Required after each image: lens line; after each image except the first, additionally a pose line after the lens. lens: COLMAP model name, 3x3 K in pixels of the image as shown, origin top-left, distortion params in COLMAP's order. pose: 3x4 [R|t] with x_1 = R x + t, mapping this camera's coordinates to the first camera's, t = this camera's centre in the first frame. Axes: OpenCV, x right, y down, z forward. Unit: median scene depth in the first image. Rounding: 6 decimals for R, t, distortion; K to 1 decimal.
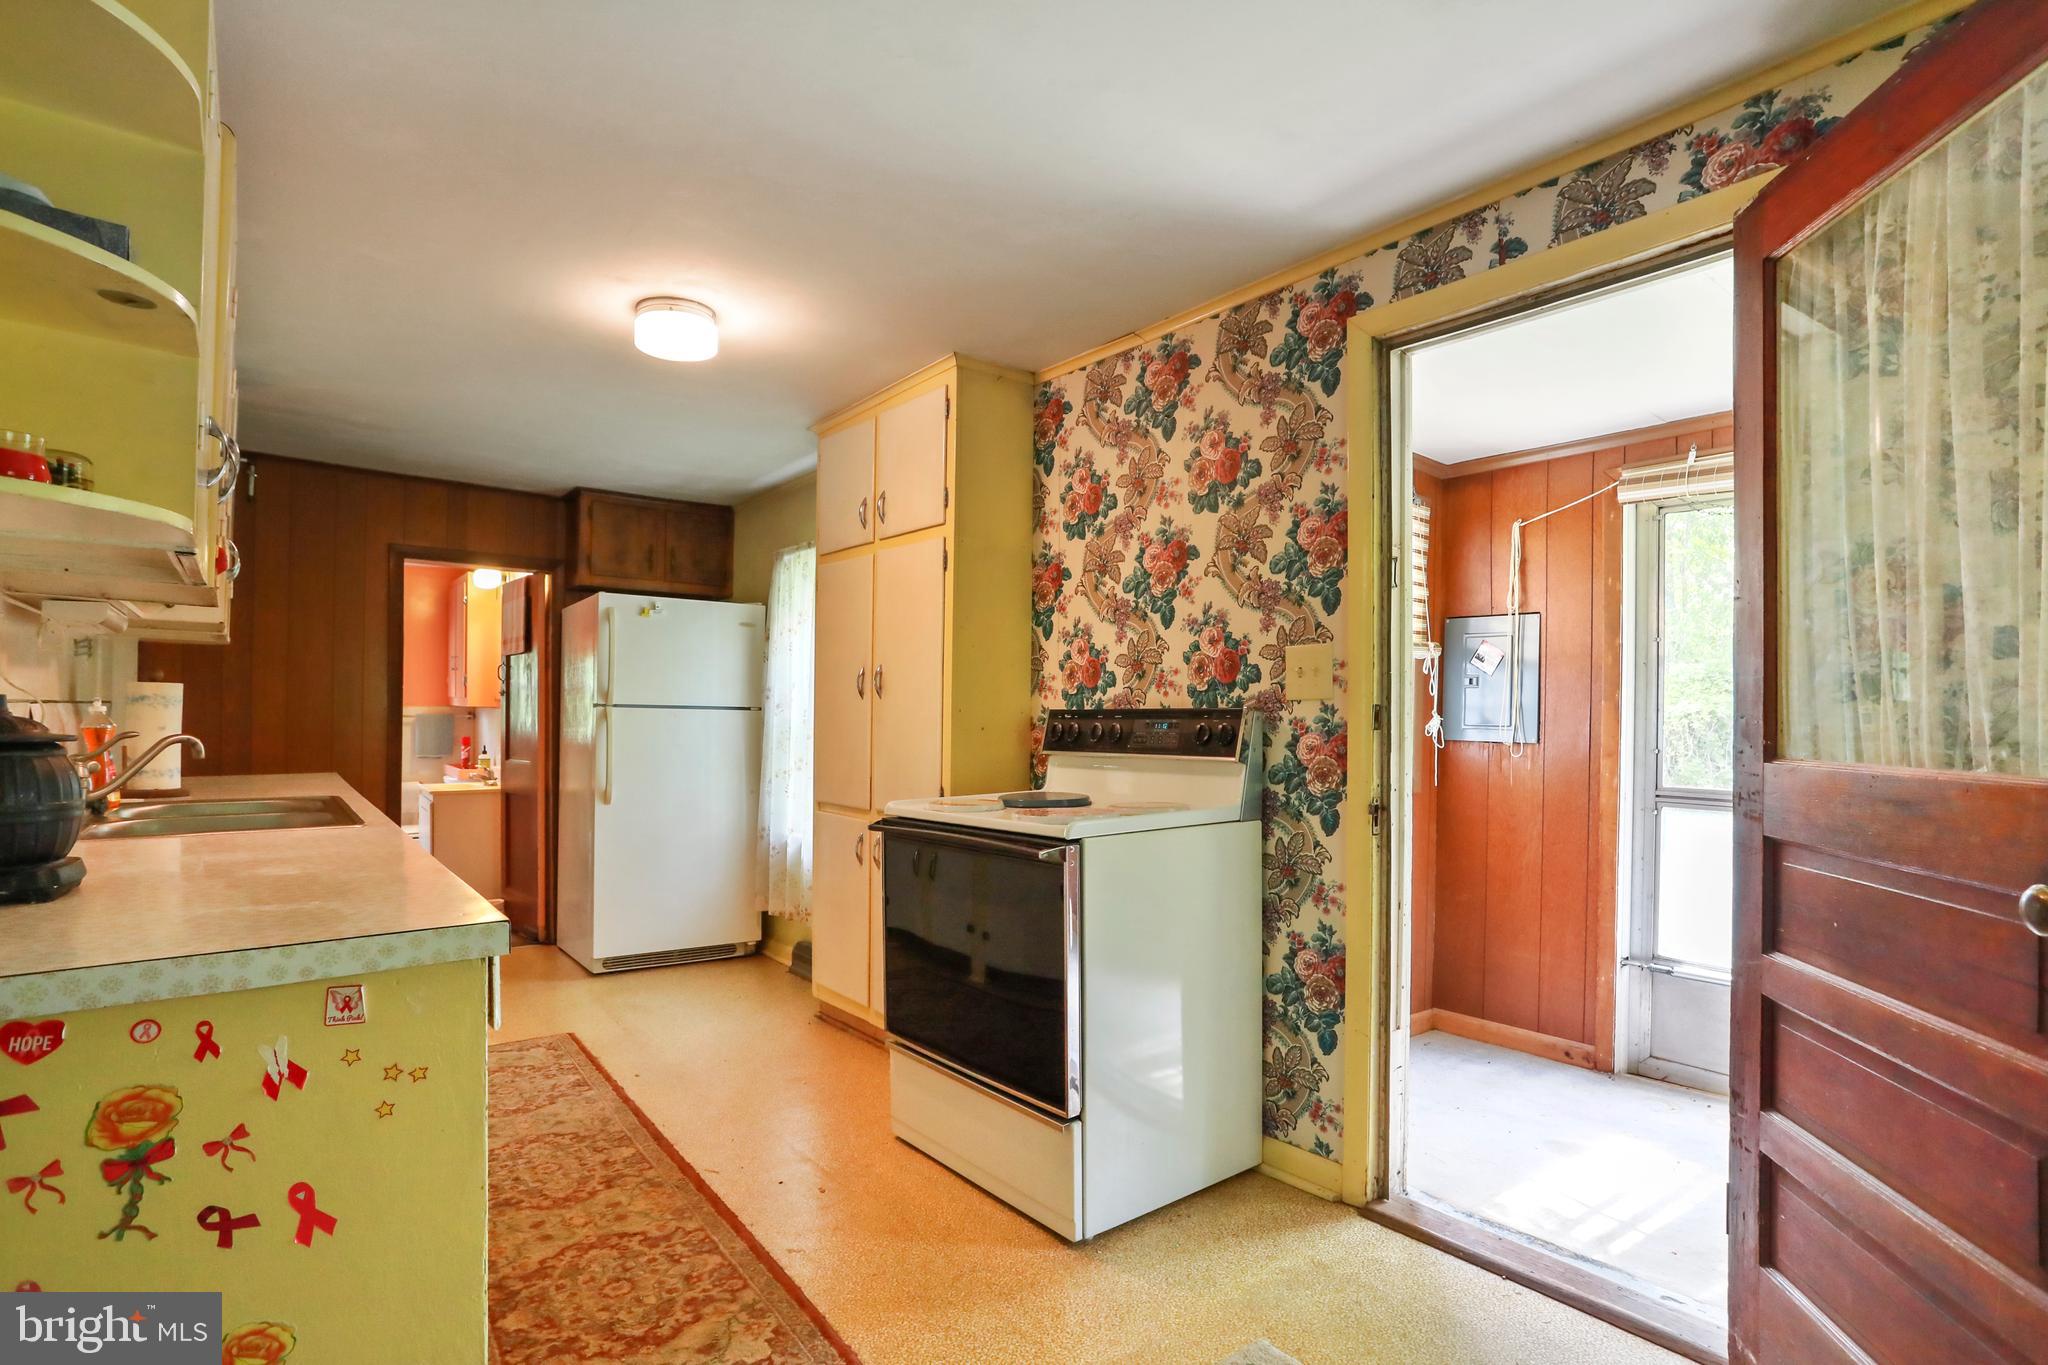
lens RADIAL K [[1007.8, 0, 1025.6], [0, 1007.8, 689.9], [0, 0, 1]] dist [-0.038881, 0.015750]
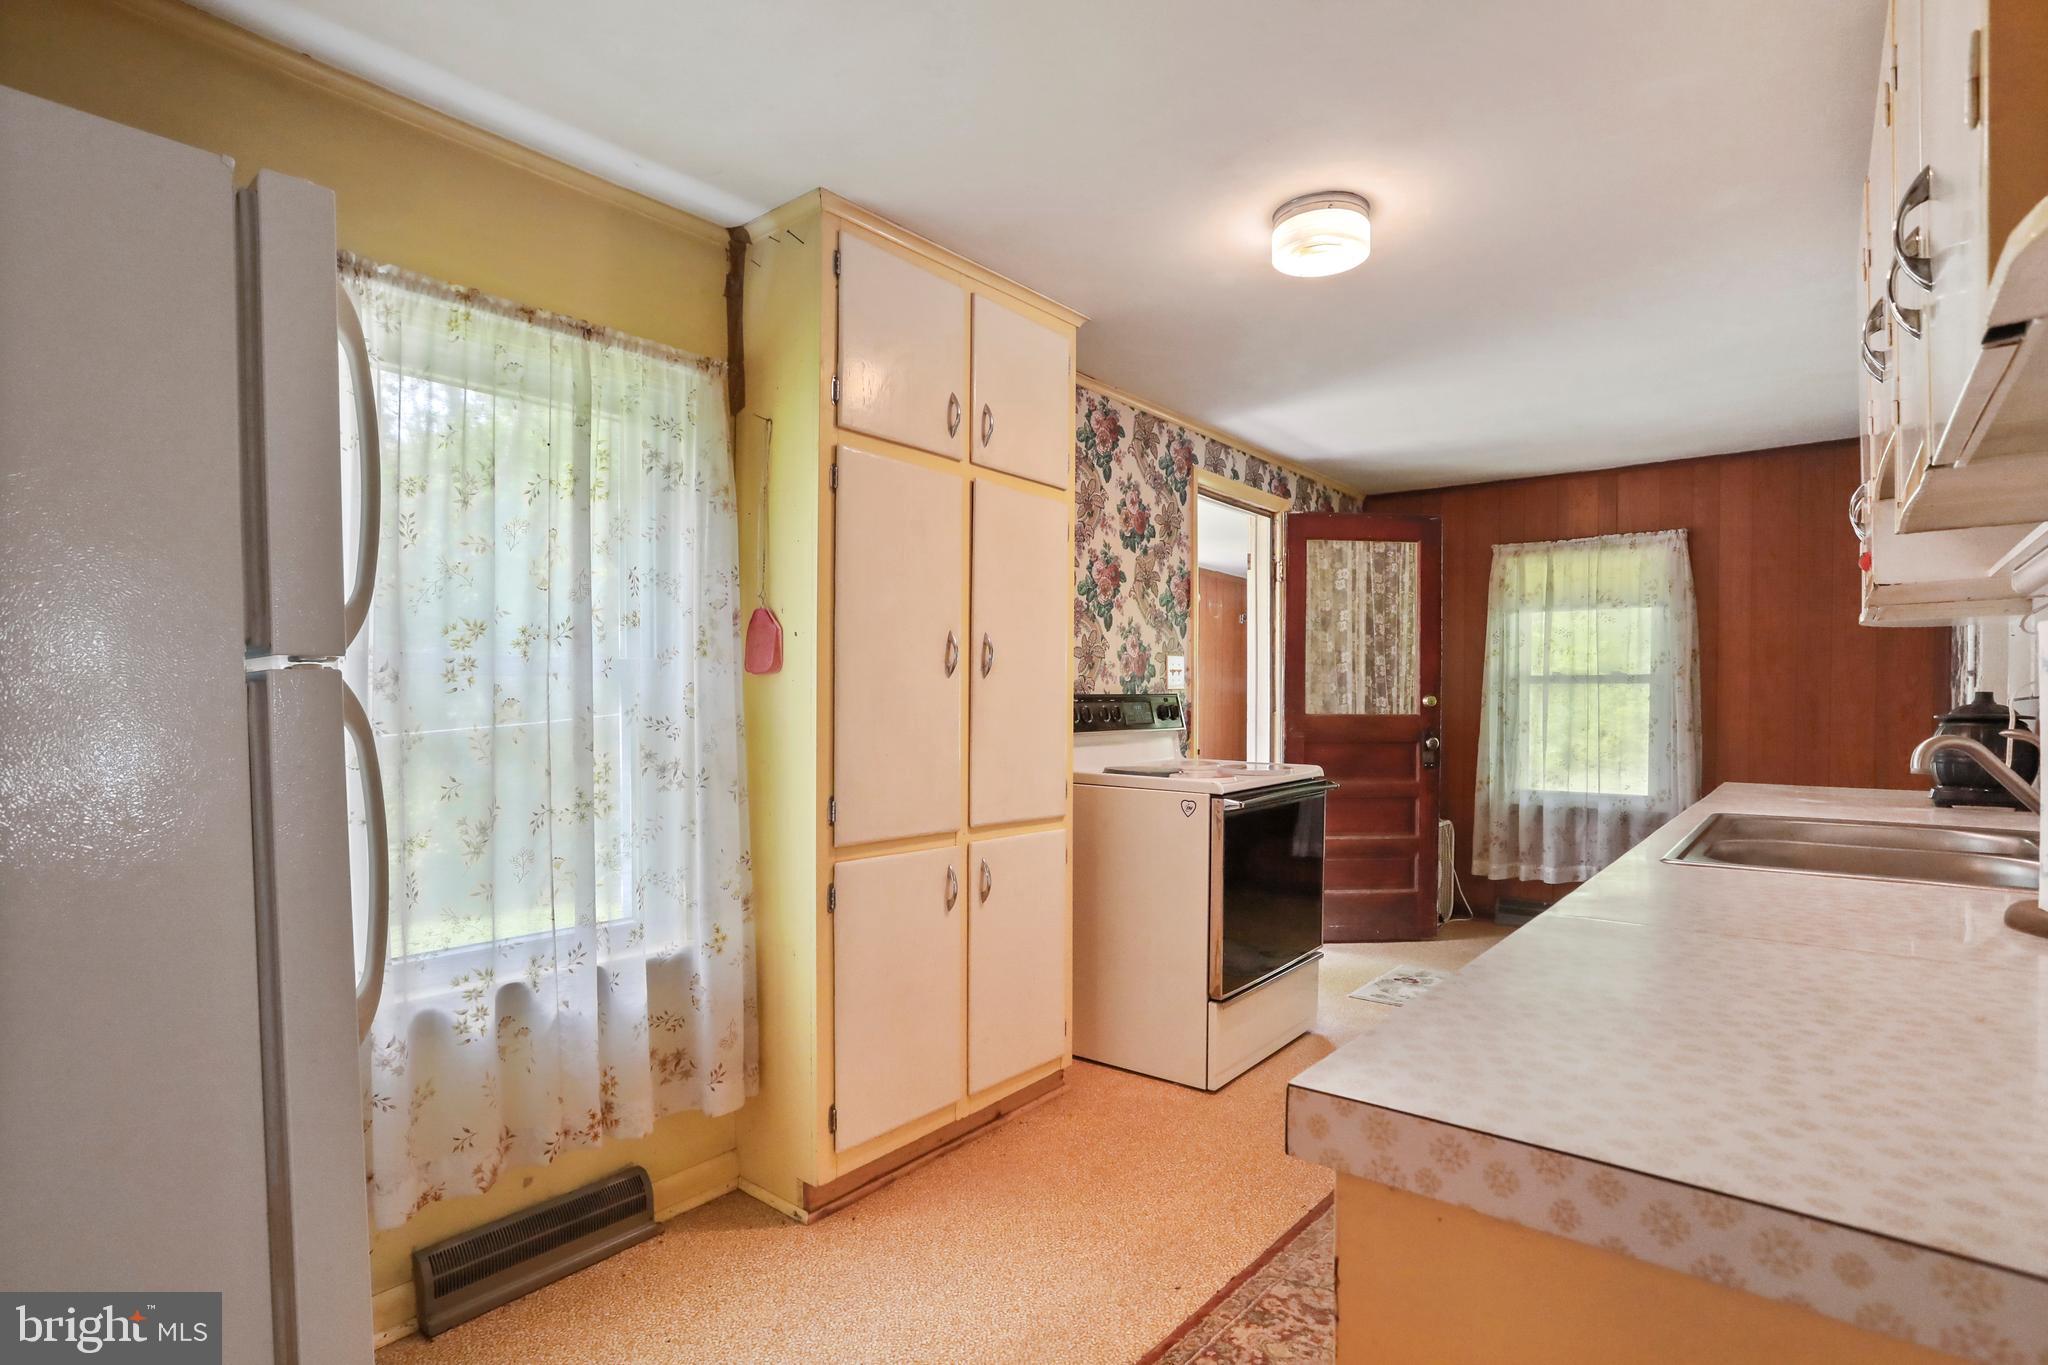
lens RADIAL K [[1007.8, 0, 1023.7], [0, 1007.8, 703.0], [0, 0, 1]] dist [-0.038881, 0.015750]
pose [[-0.217488, -0.007217, 0.976036, -1.119085], [-0.025070, 0.999684, 0.001806, 0.031450], [-0.975741, -0.024077, -0.217600, 1.430088]]
